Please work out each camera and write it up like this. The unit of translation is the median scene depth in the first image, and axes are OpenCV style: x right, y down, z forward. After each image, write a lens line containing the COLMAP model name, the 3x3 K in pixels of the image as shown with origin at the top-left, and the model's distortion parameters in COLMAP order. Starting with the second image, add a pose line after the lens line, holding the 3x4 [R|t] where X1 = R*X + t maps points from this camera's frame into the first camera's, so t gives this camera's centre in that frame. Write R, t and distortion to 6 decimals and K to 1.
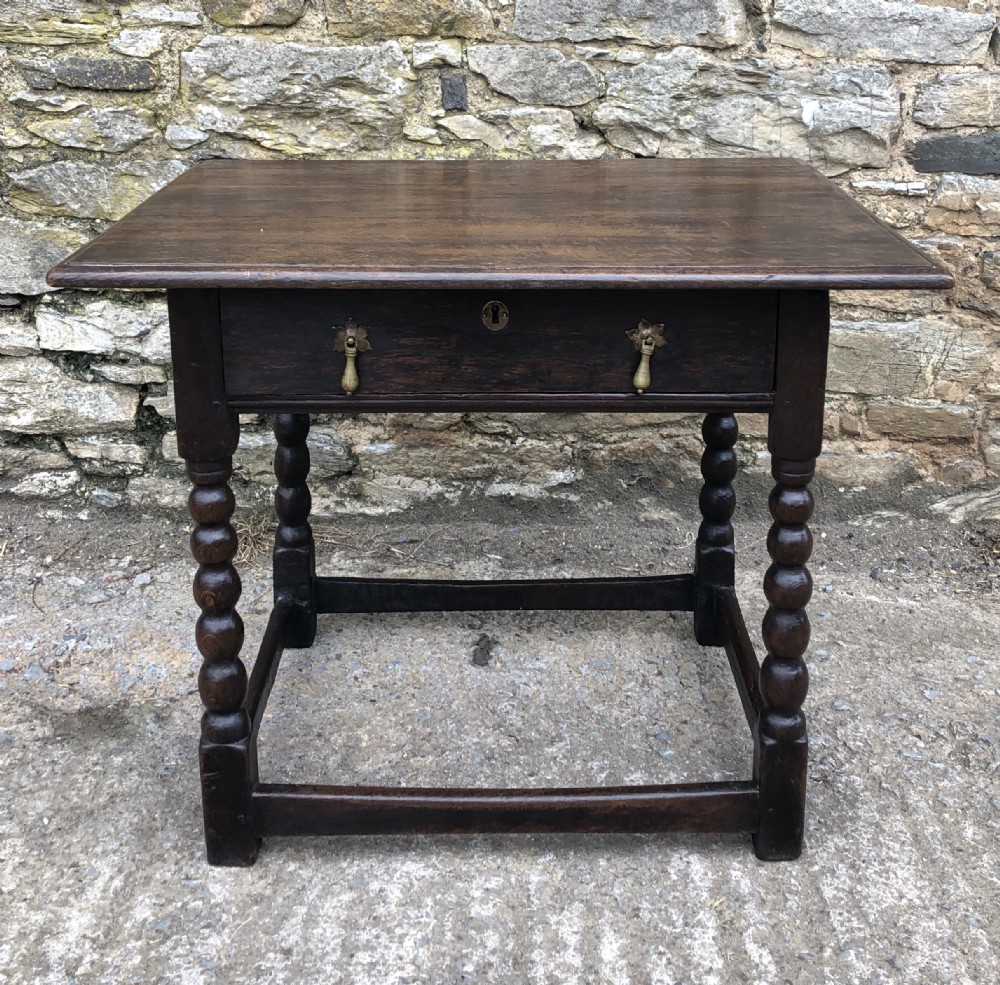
lens RADIAL K [[1366.6, 0, 522.5], [0, 1366.6, 302.8], [0, 0, 1]] dist [0.060461, 0.000000]
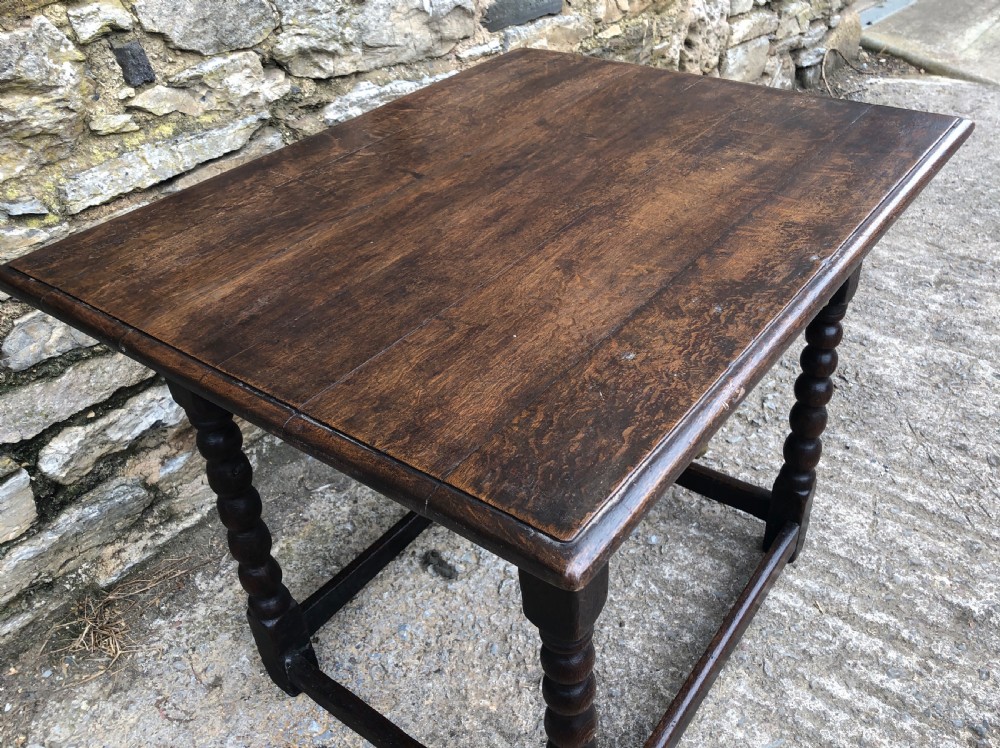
lens RADIAL K [[859.6, 0, 527.9], [0, 859.6, 344.7], [0, 0, 1]] dist [-0.009676, 0.042634]
pose [[0.595334, -0.469779, 0.651832, -0.327377], [0.247935, 0.879082, 0.407115, -0.157033], [-0.764268, -0.080758, 0.639823, 0.472051]]
